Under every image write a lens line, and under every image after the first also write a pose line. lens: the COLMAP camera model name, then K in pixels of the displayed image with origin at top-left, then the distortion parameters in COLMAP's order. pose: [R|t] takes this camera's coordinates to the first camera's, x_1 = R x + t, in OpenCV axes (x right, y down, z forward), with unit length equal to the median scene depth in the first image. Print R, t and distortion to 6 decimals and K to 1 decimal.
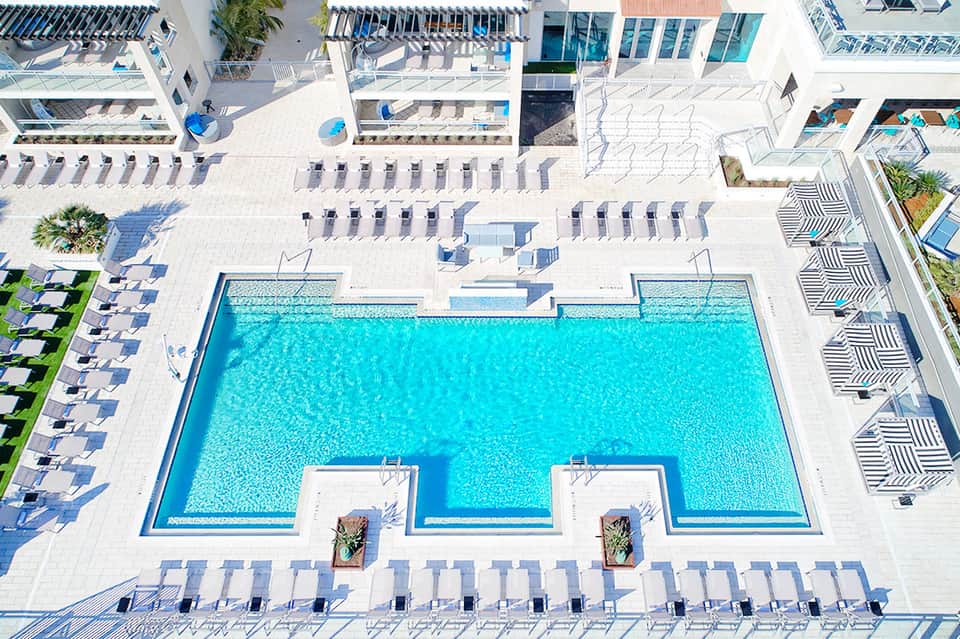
lens RADIAL K [[634.2, 0, 480.0], [0, 634.2, 319.5], [0, 0, 1]] dist [0.004008, 0.001855]
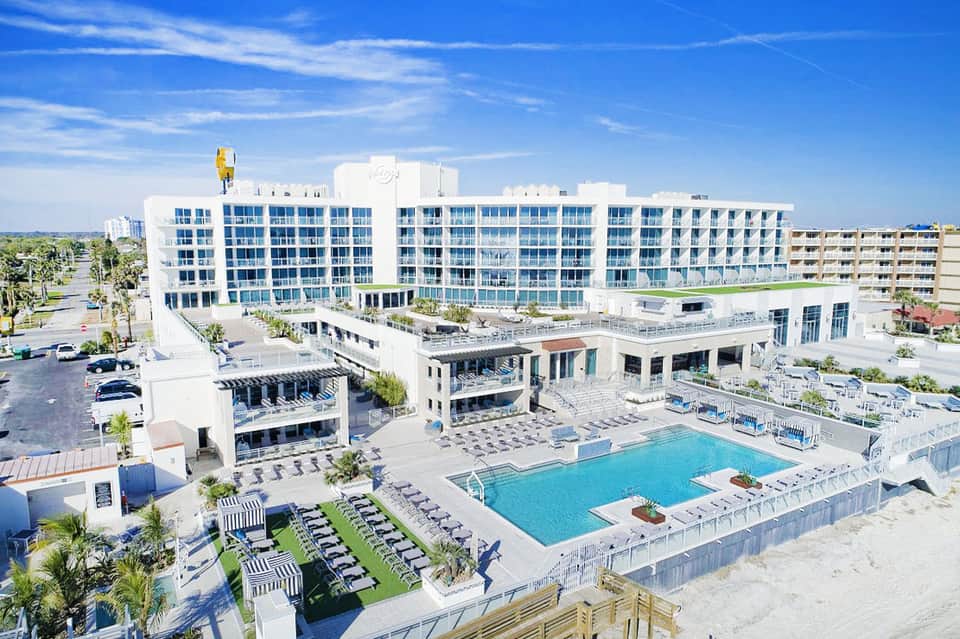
lens RADIAL K [[634.2, 0, 480.0], [0, 634.2, 319.5], [0, 0, 1]] dist [0.004008, 0.001855]
pose [[0.850372, -0.066273, 0.521992, -1.160747], [0.434373, 0.648298, -0.625324, 0.708394], [-0.296964, 0.758497, 0.580081, -0.215164]]
